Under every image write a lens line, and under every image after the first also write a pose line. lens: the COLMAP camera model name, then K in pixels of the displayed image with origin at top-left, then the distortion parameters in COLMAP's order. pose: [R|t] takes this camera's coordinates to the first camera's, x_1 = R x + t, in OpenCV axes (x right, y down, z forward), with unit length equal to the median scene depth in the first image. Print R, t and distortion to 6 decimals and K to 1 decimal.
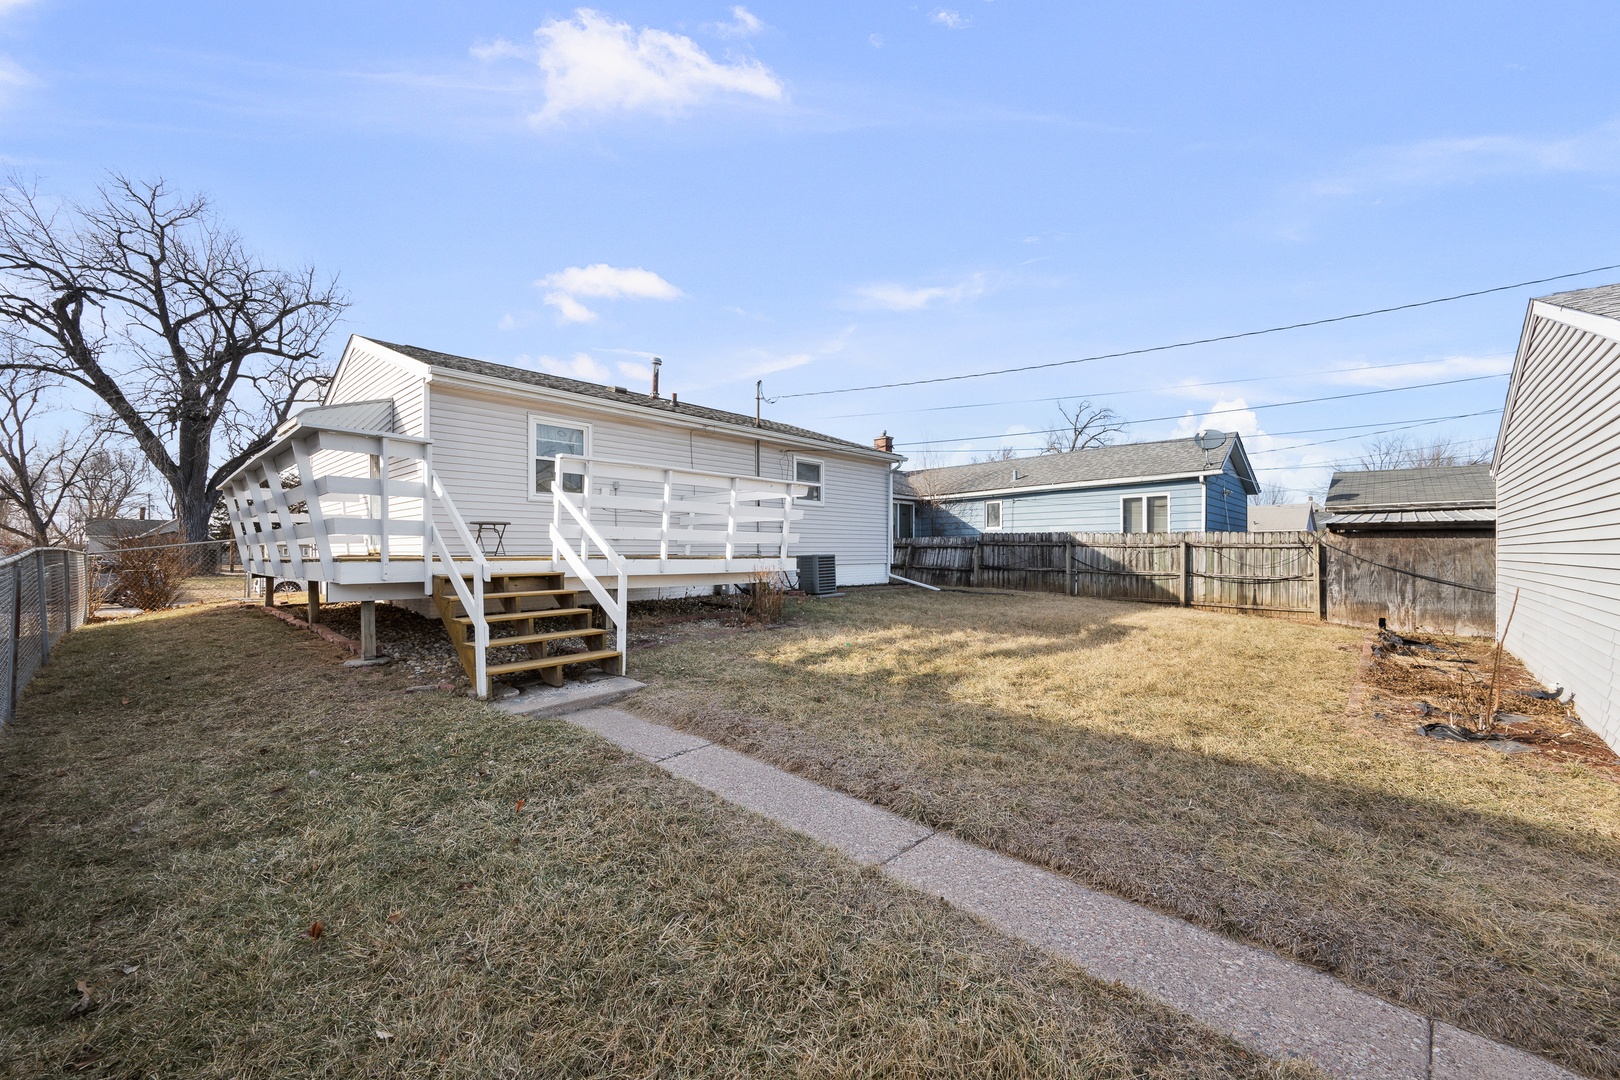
lens RADIAL K [[619.3, 0, 820.6], [0, 619.3, 551.2], [0, 0, 1]] dist [-0.001312, 0.000215]
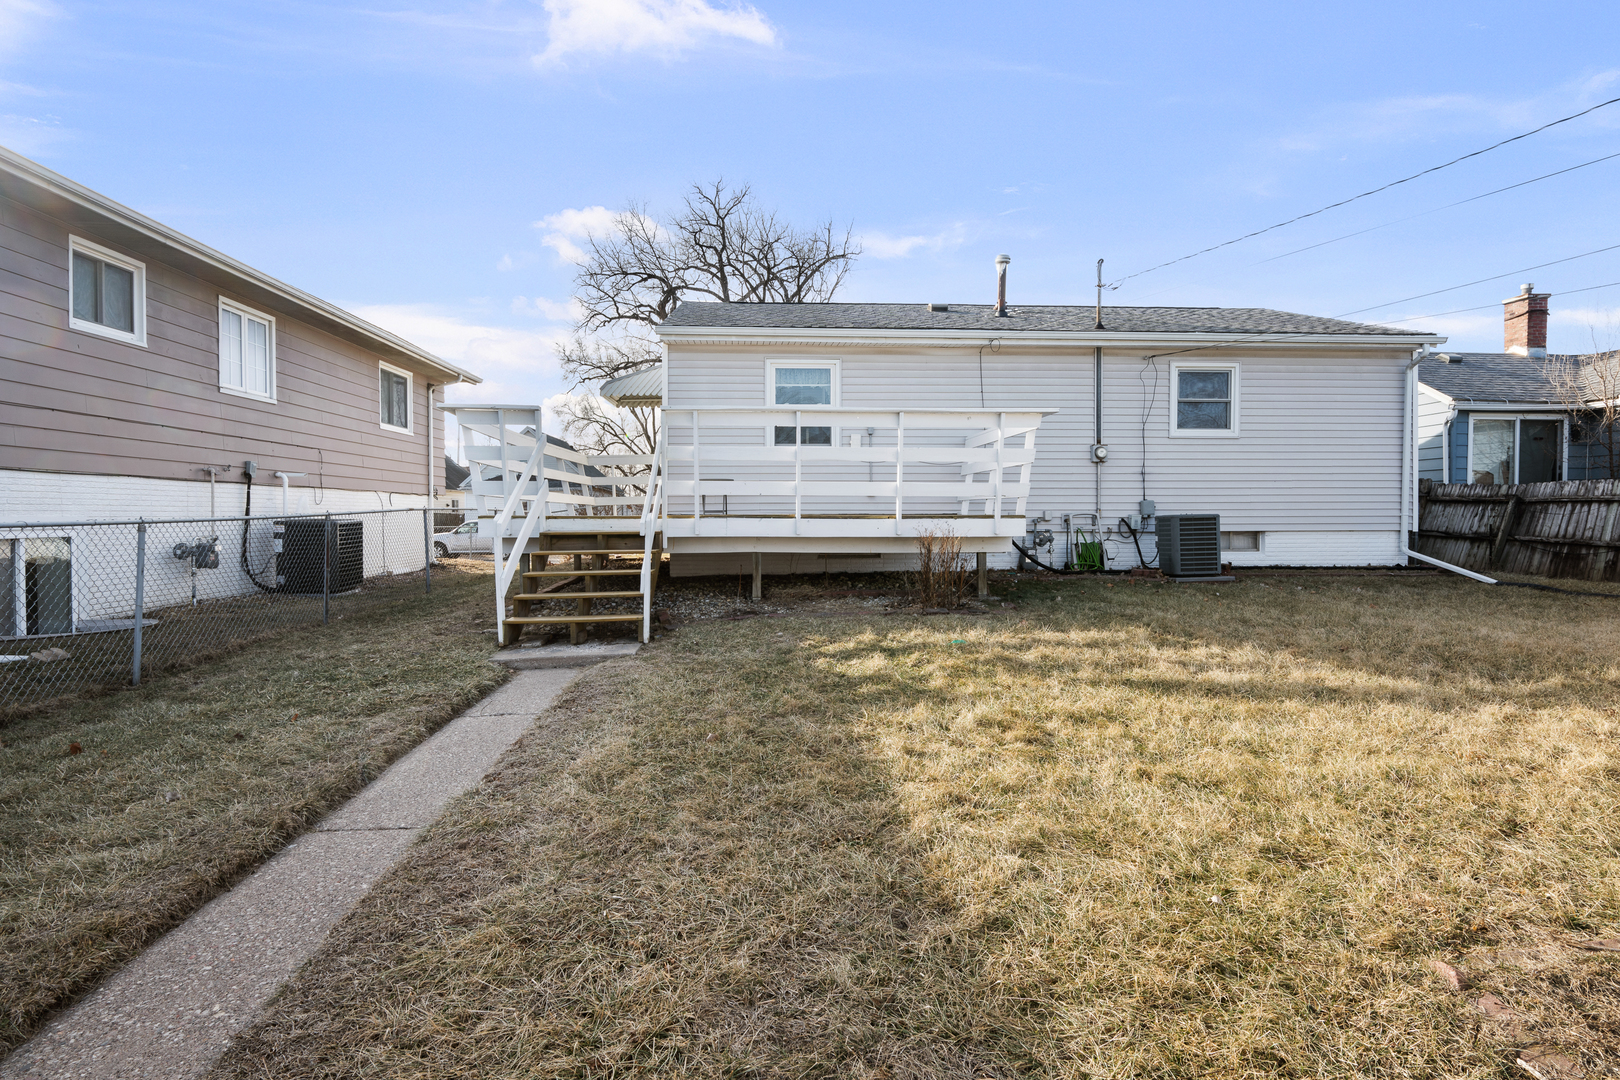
lens RADIAL K [[825.1, 0, 812.4], [0, 825.1, 526.2], [0, 0, 1]] dist [-0.000126, -0.000185]
pose [[0.729159, 0.010662, -0.684262, 0.070399], [0.001555, 0.999850, 0.017236, 0.000594], [0.684343, -0.013632, 0.729033, 0.027117]]
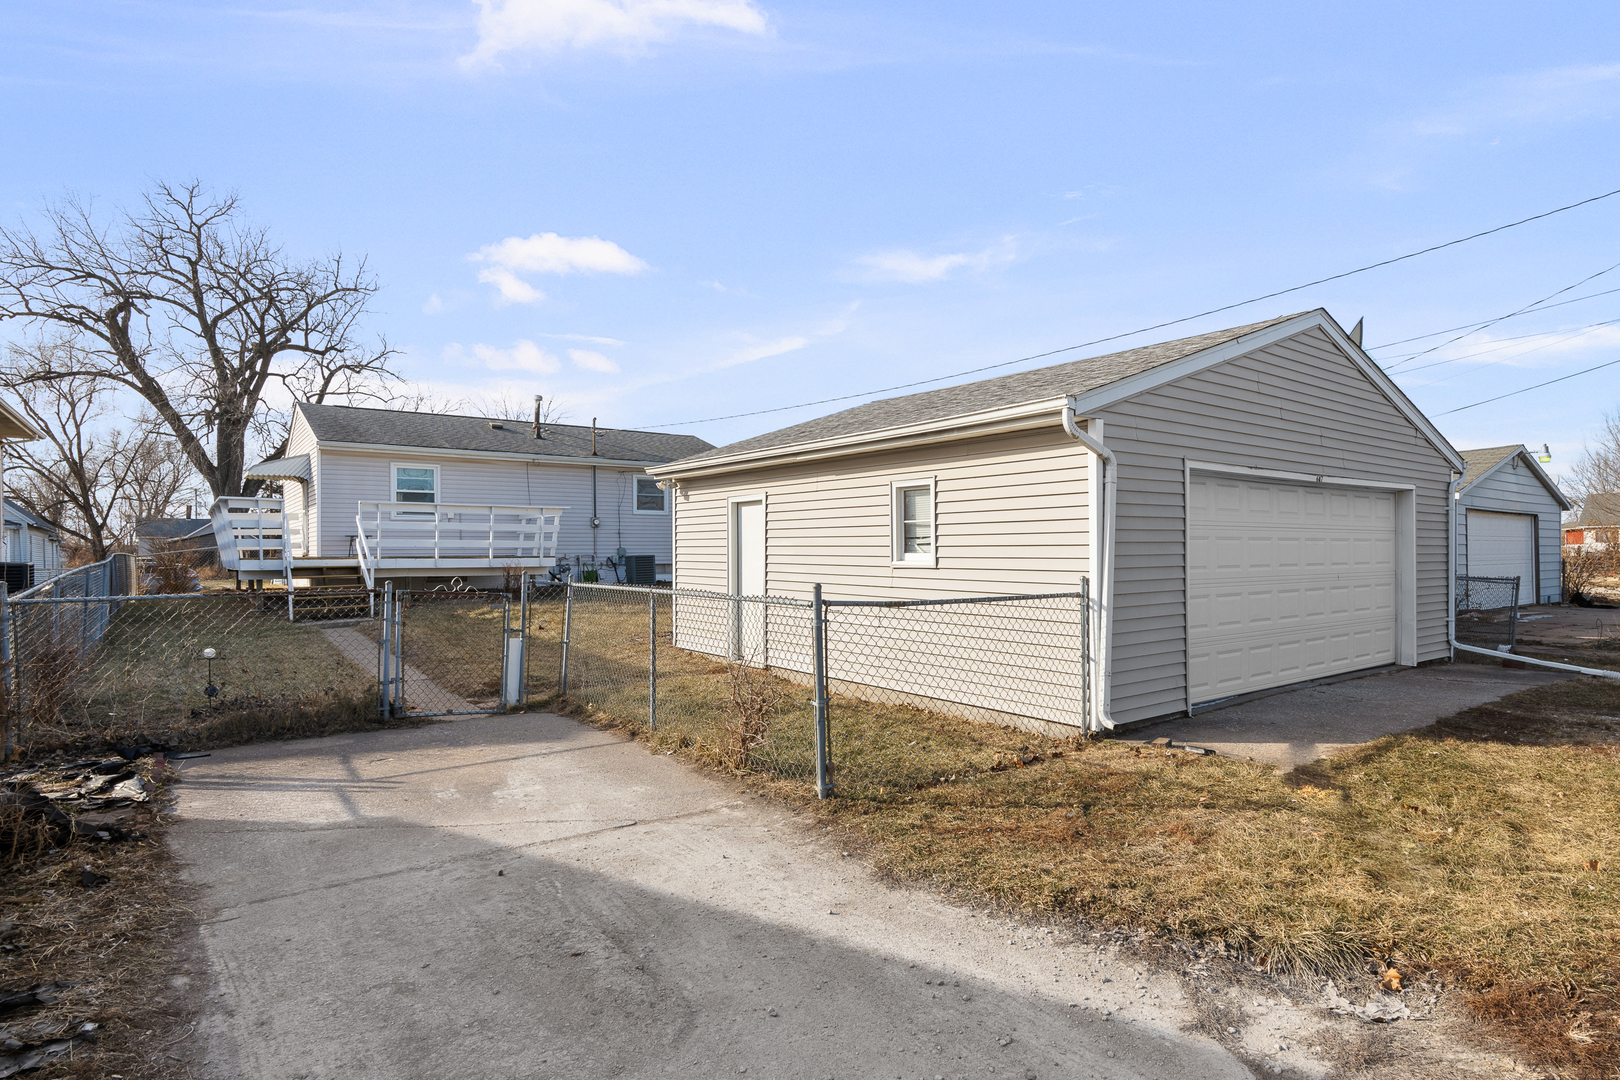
lens RADIAL K [[793.6, 0, 868.0], [0, 793.6, 559.7], [0, 0, 1]] dist [-0.014654, 0.000862]
pose [[0.992742, -0.003892, -0.120203, 0.155341], [0.005526, 0.999897, 0.013262, -0.000874], [0.120139, -0.013830, 0.992661, -0.131145]]
